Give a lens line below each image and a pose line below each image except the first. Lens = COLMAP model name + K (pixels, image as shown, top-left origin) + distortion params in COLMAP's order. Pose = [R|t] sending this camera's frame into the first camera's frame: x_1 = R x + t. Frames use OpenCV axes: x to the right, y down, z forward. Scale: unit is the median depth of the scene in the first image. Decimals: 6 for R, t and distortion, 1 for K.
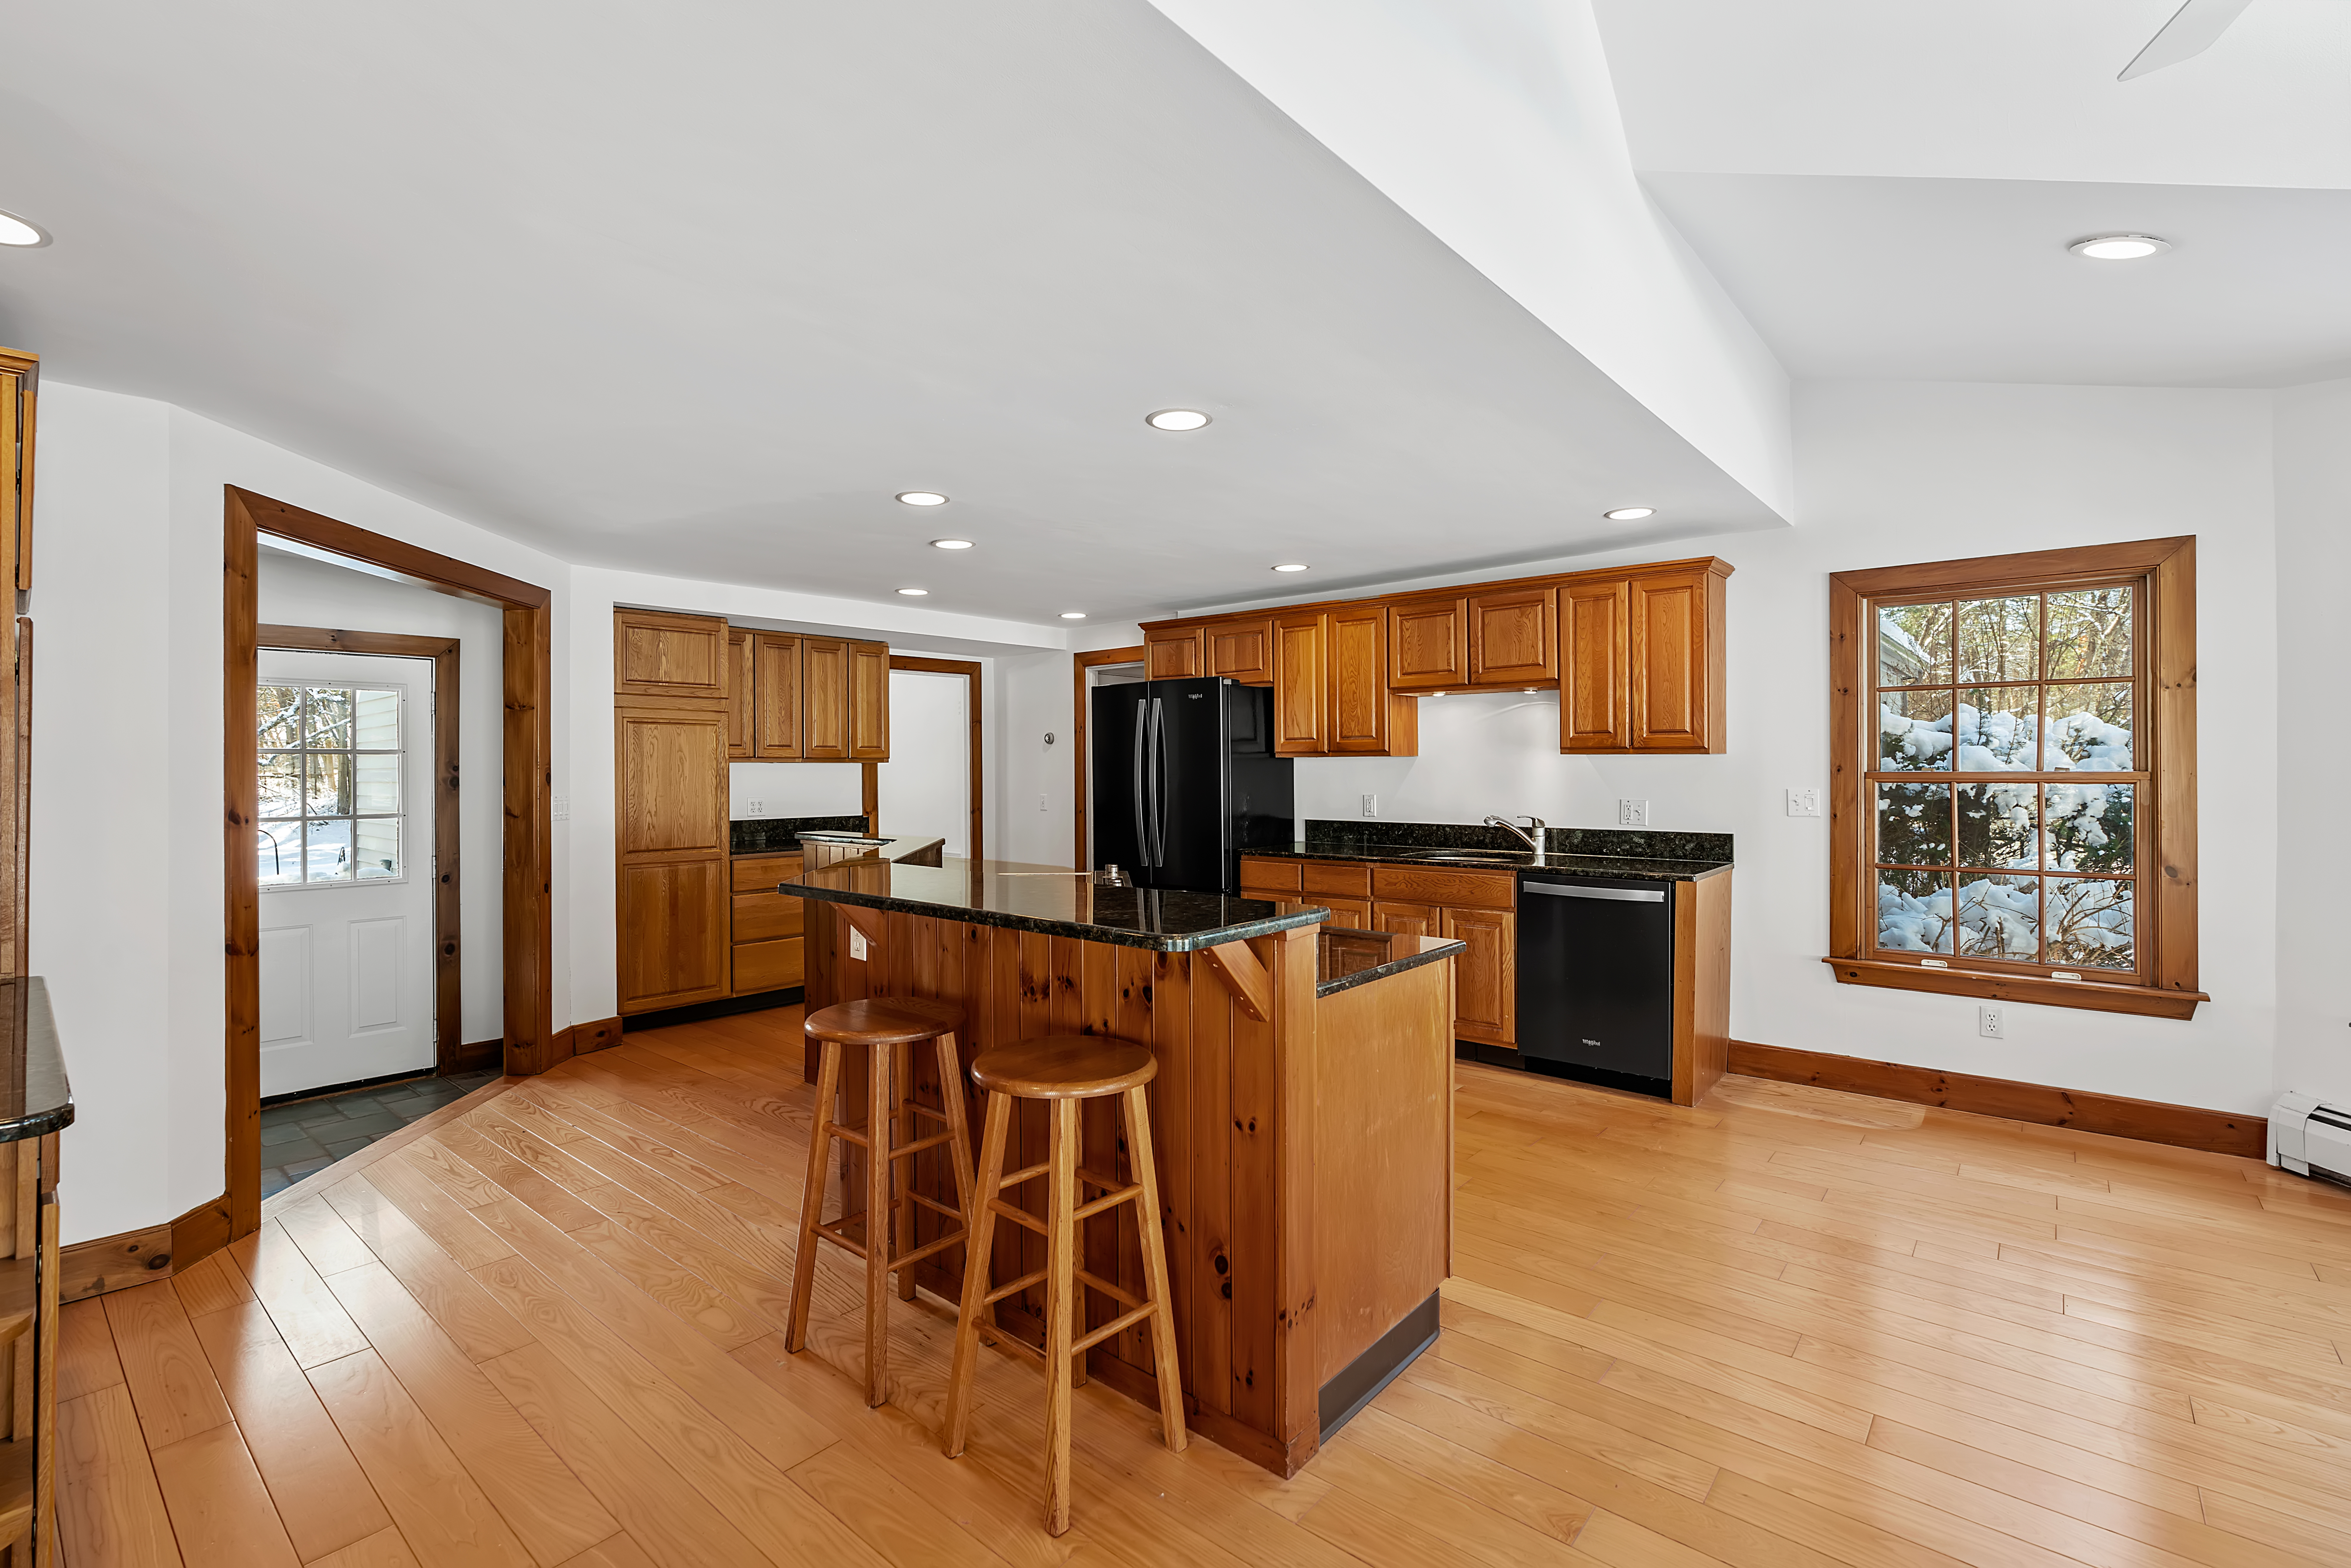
lens RADIAL K [[1053.7, 0, 1162.2], [0, 1053.7, 770.0], [0, 0, 1]] dist [-0.016930, 0.007776]
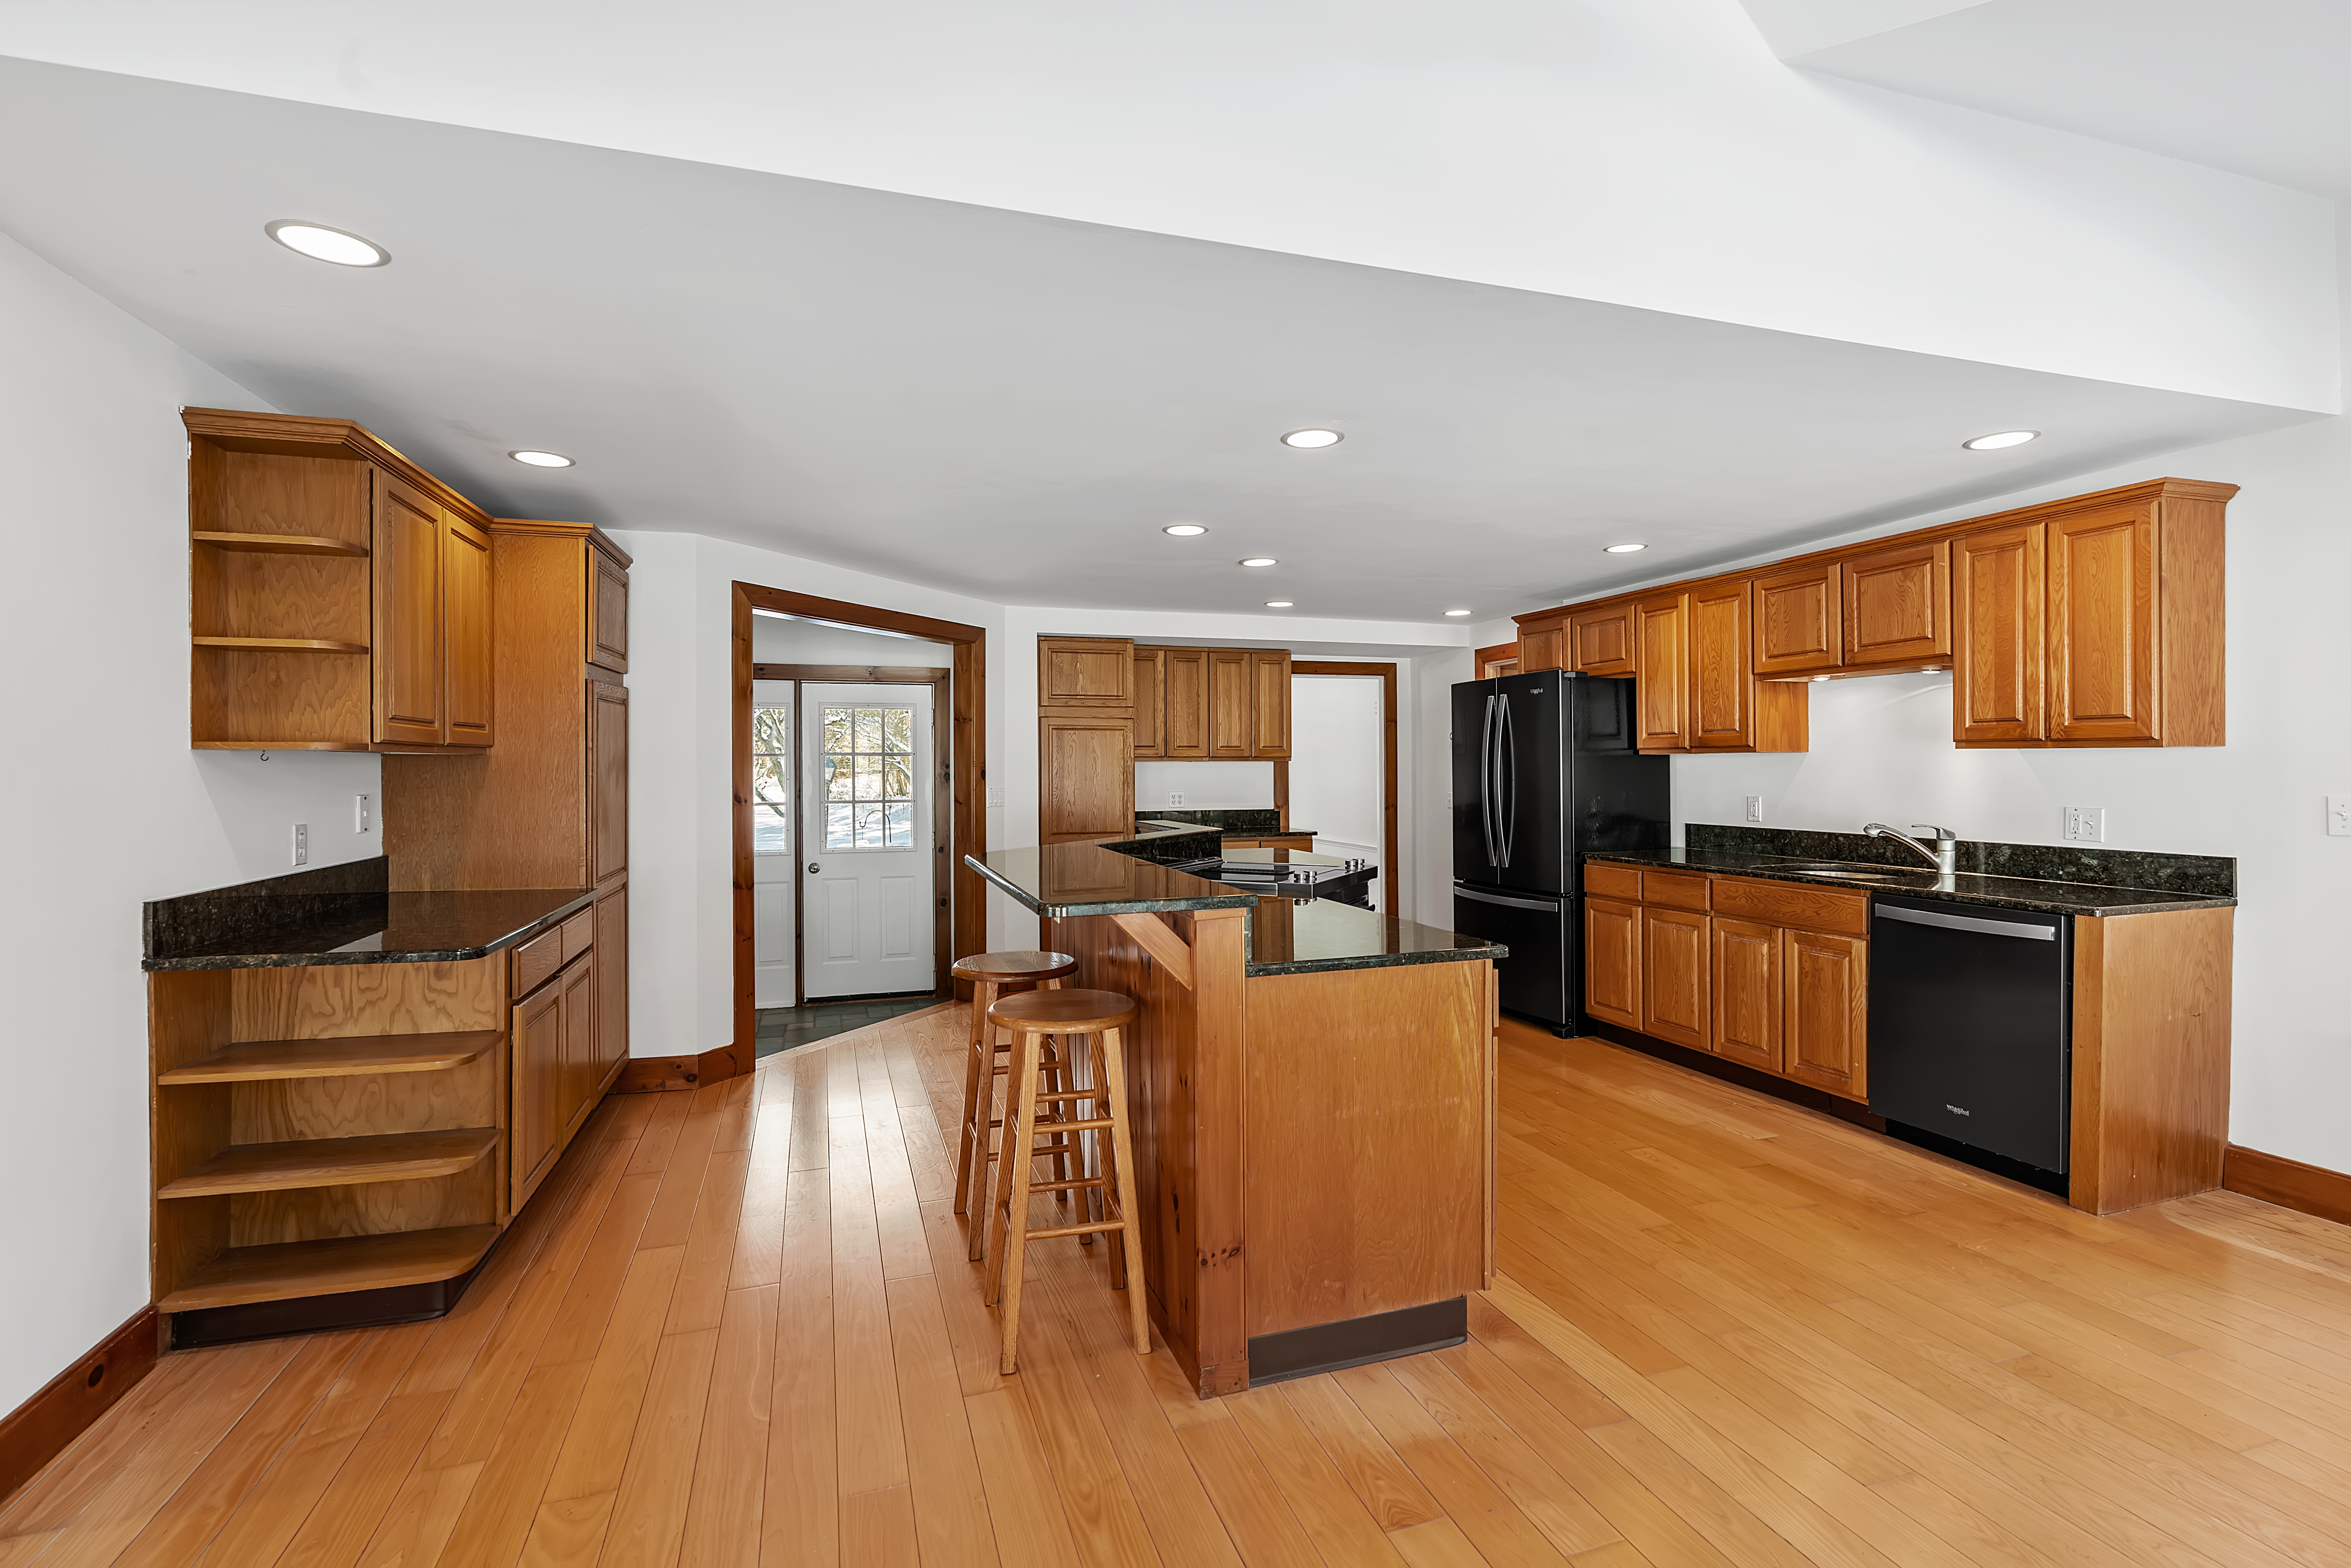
lens RADIAL K [[1053.7, 0, 1162.2], [0, 1053.7, 770.0], [0, 0, 1]] dist [-0.016930, 0.007776]
pose [[0.853868, 0.001633, -0.520487, 0.265472], [-0.000488, 0.999997, 0.002336, -0.000258], [0.520489, -0.001740, 0.853867, 0.007598]]
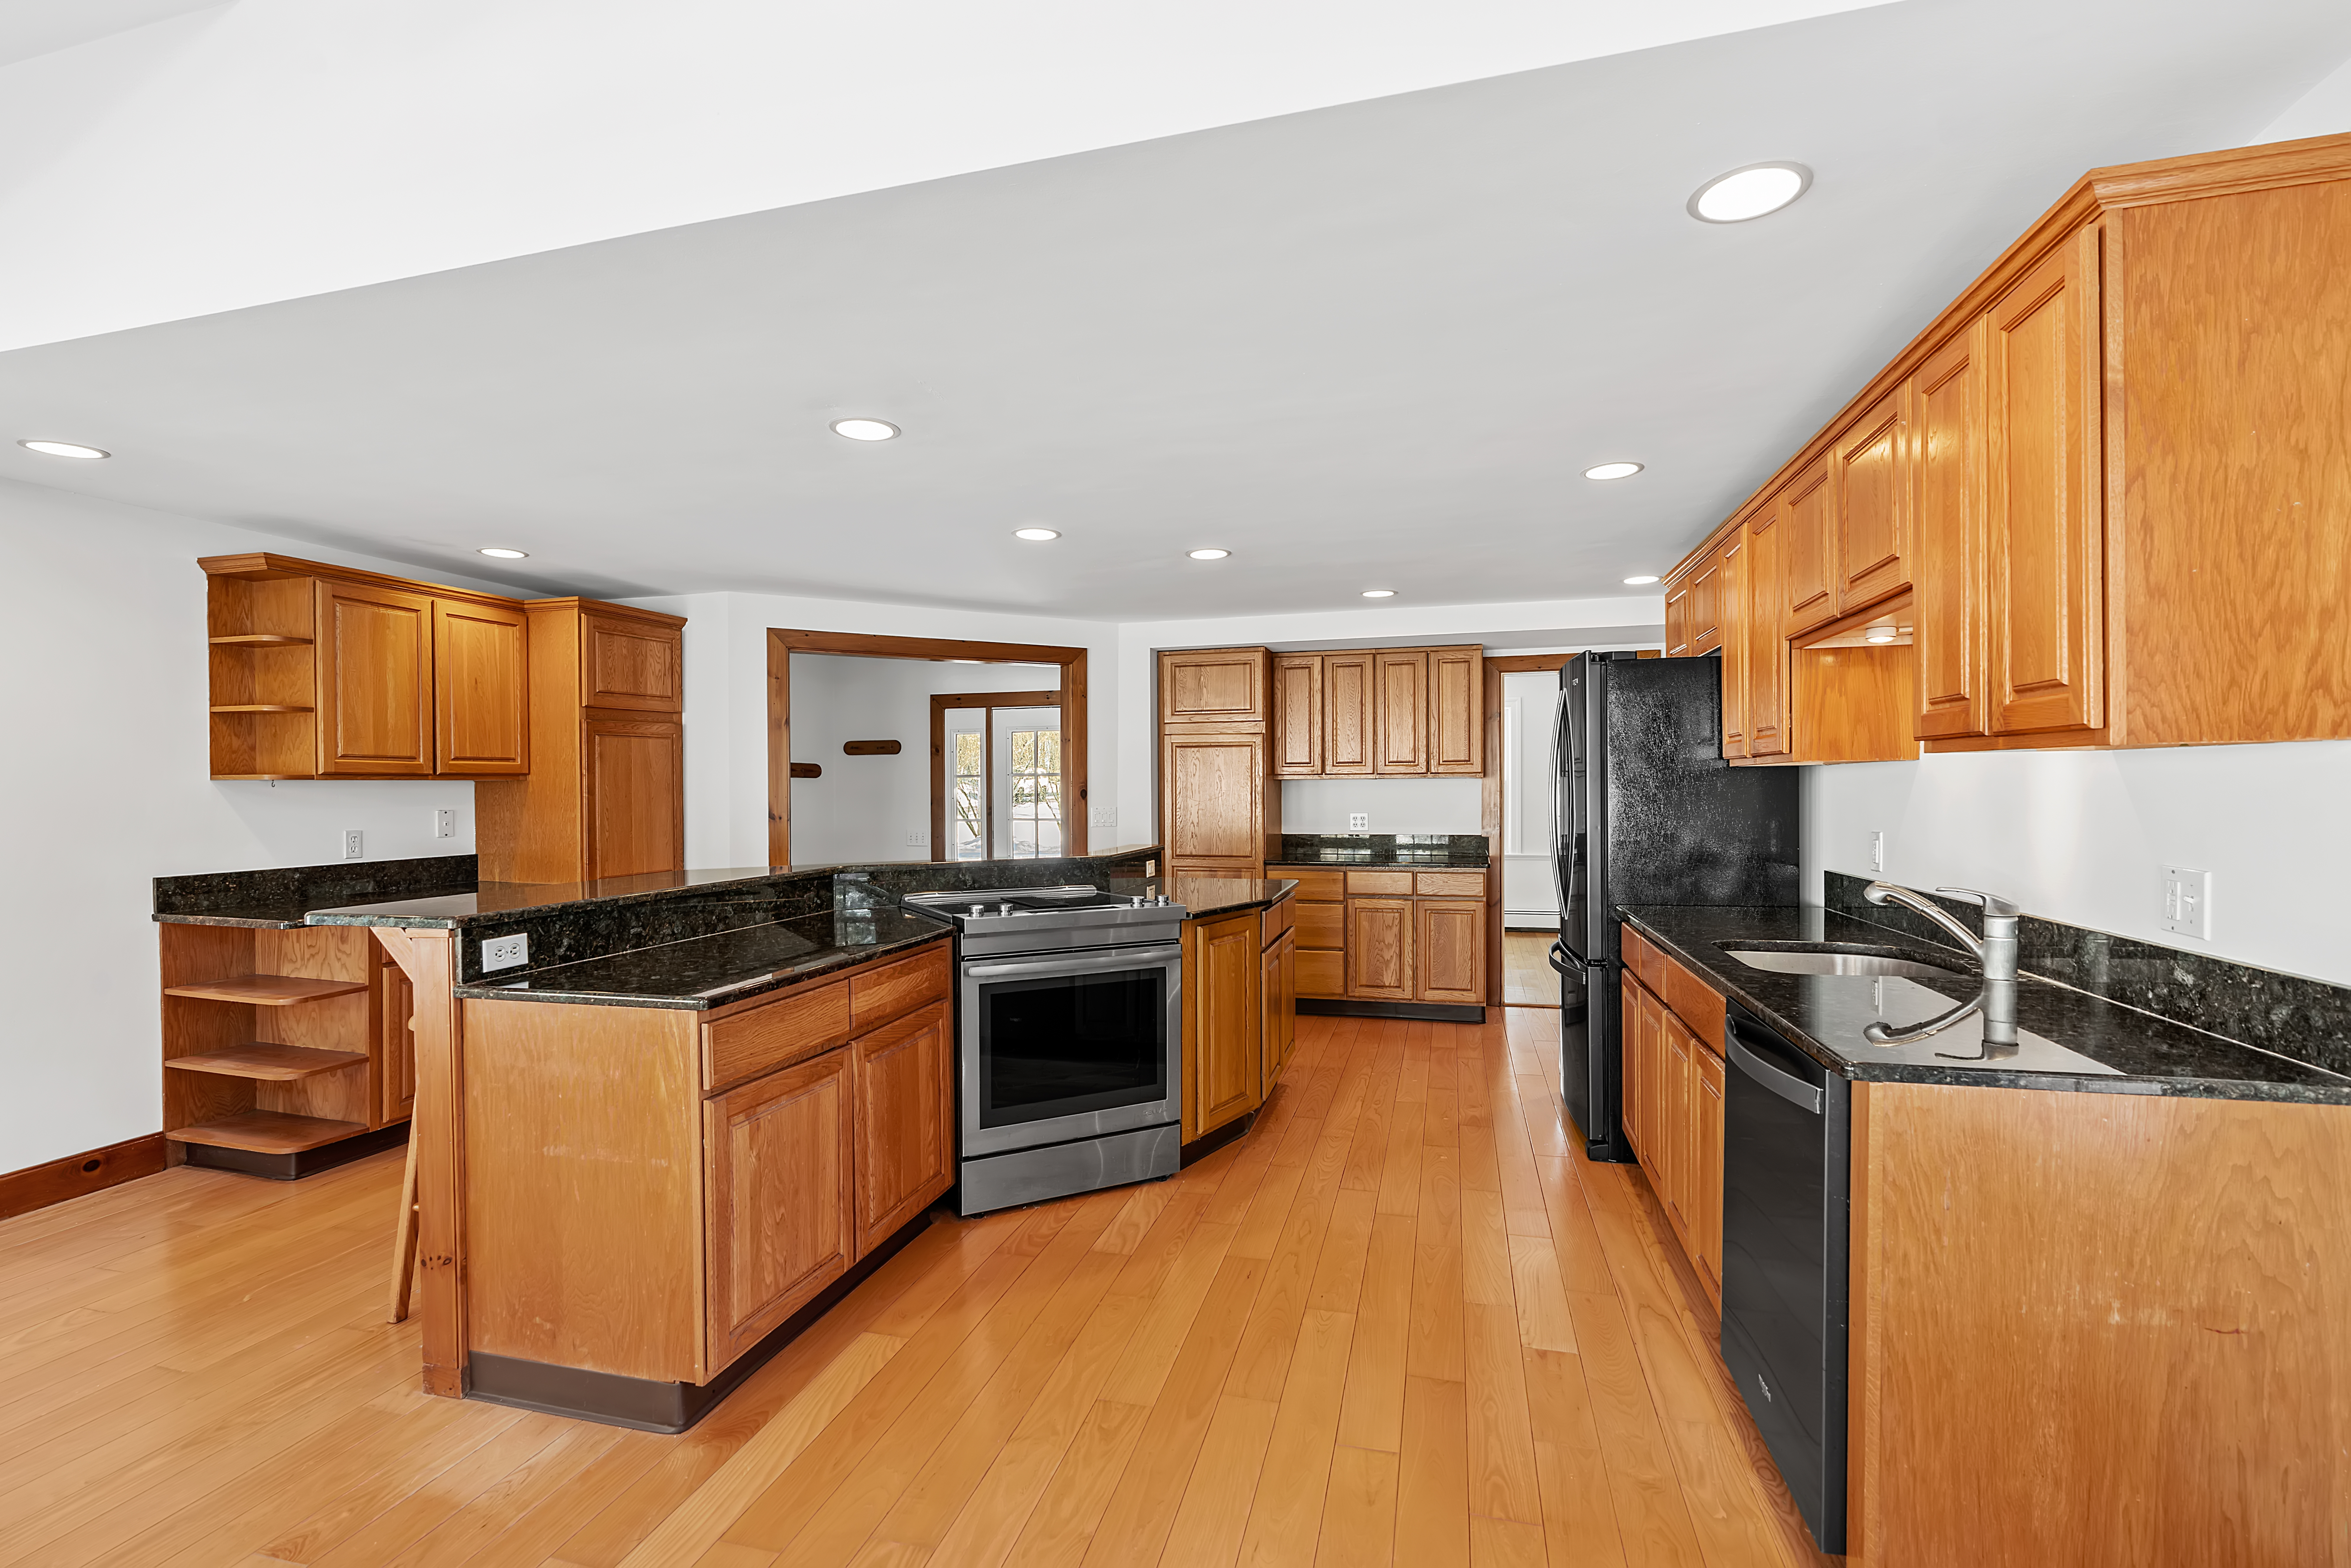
lens RADIAL K [[1063.3, 0, 1153.1], [0, 1063.3, 795.9], [0, 0, 1]] dist [-0.003518, 0.000005]
pose [[0.427760, 0.007970, -0.903857, 0.615814], [0.004195, 0.999933, 0.010803, -0.002780], [0.903883, -0.008413, 0.427698, 0.492130]]
